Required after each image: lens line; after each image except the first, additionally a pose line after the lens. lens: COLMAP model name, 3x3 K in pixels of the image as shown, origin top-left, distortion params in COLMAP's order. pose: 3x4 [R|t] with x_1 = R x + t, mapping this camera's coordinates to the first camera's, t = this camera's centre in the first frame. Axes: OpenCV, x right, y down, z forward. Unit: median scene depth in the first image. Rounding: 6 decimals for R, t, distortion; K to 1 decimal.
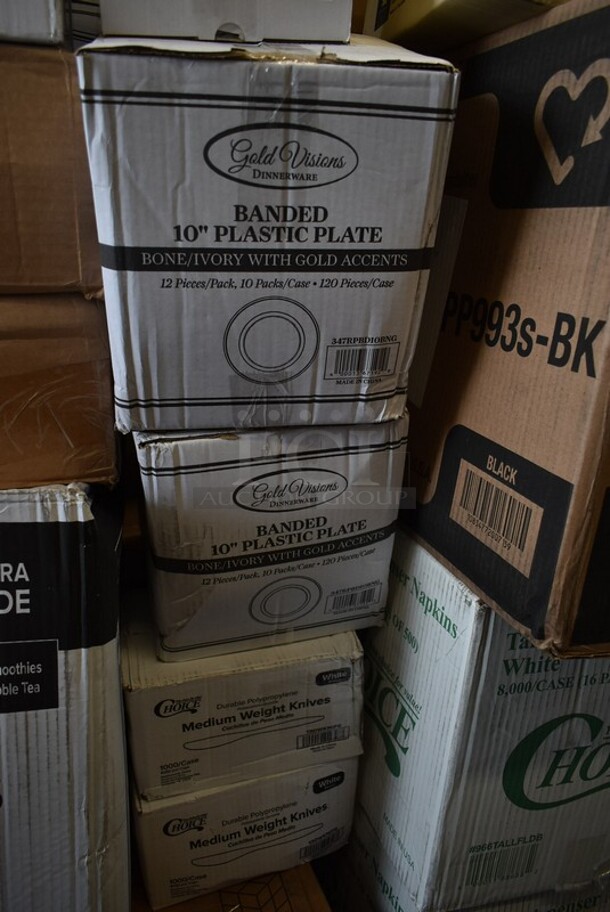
lens RADIAL K [[726.9, 0, 305.0], [0, 726.9, 456.0], [0, 0, 1]] dist [-0.012292, 0.014213]
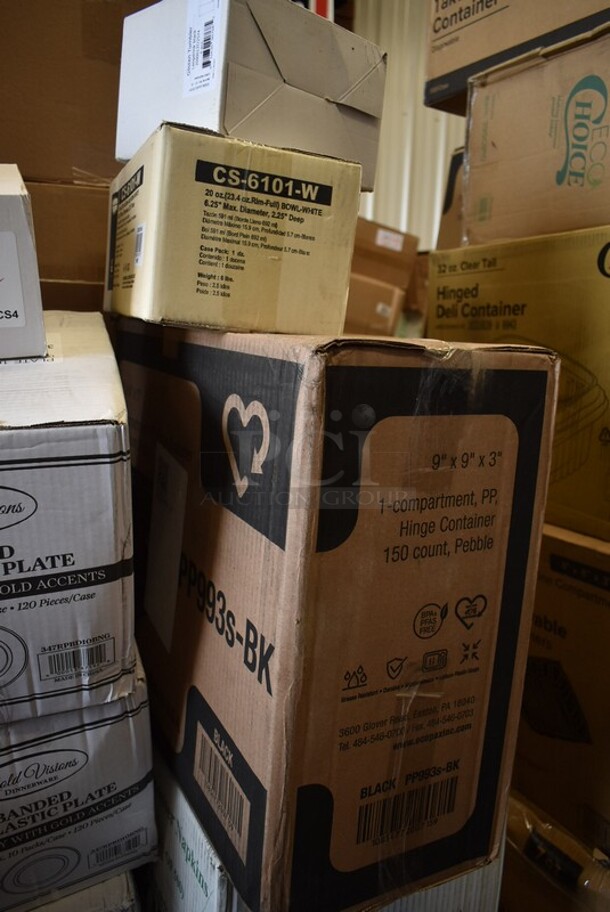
lens RADIAL K [[726.9, 0, 305.0], [0, 726.9, 456.0], [0, 0, 1]] dist [-0.012292, 0.014213]
pose [[0.984622, -0.064051, 0.162535, 0.217058], [0.076863, 0.994307, -0.073796, -0.278222], [-0.156883, 0.085154, 0.983939, -0.072613]]
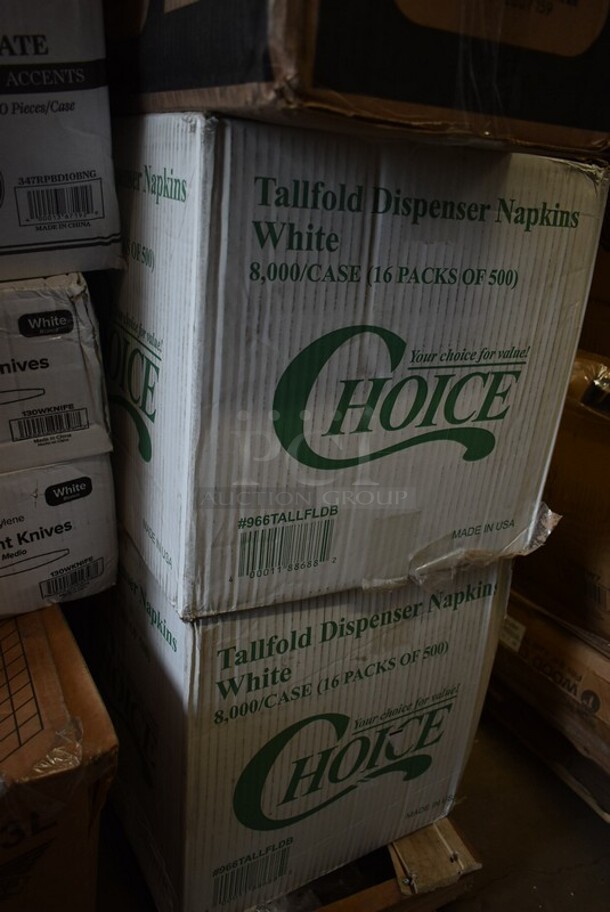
lens RADIAL K [[726.9, 0, 305.0], [0, 726.9, 456.0], [0, 0, 1]] dist [-0.012292, 0.014213]
pose [[0.985532, -0.067019, 0.155677, 0.195734], [0.048645, 0.991705, 0.118972, 0.415093], [-0.162359, -0.109678, 0.980617, 0.283235]]
